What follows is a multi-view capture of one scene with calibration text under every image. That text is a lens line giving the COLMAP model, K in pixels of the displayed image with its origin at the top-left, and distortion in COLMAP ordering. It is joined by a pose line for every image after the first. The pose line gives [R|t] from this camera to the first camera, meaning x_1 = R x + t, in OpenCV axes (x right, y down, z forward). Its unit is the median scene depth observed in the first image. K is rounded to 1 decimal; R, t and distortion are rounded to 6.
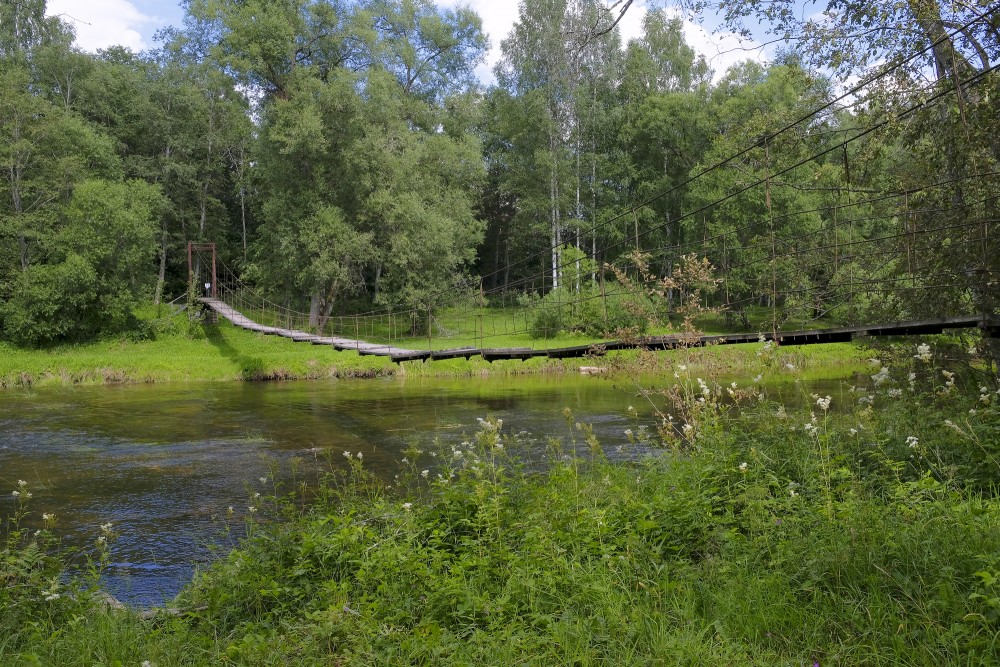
lens RADIAL K [[800.5, 0, 476.7], [0, 800.5, 334.5], [0, 0, 1]] dist [-0.042131, 0.046367]
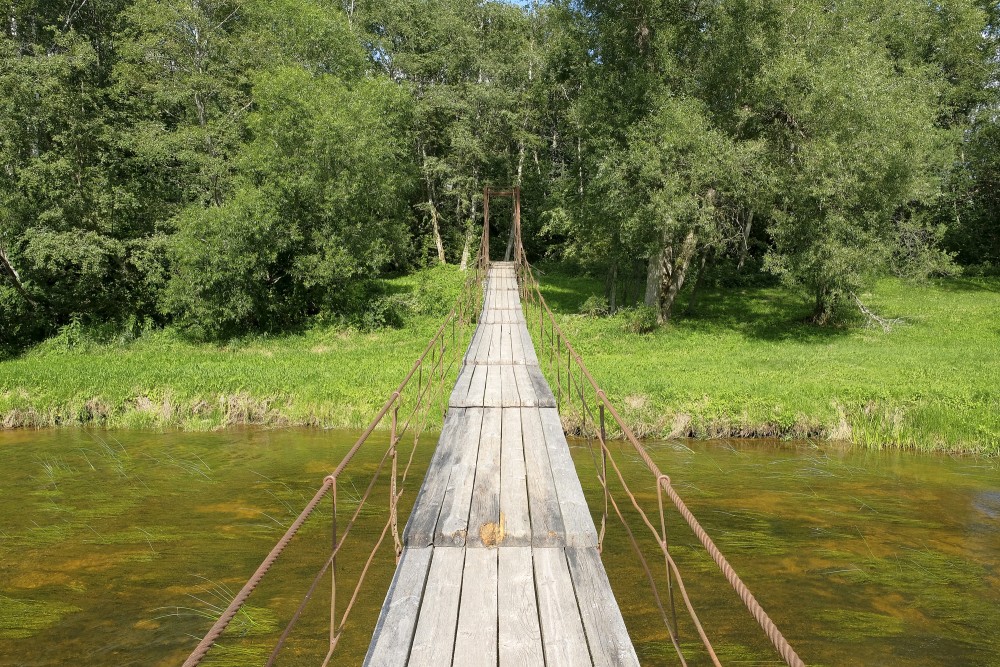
lens RADIAL K [[800.5, 0, 476.7], [0, 800.5, 334.5], [0, 0, 1]] dist [-0.042131, 0.046367]
pose [[0.909048, 0.037584, -0.414993, -0.080349], [-0.020376, 0.998742, 0.045818, -0.017971], [0.416193, -0.033195, 0.908670, 0.437963]]
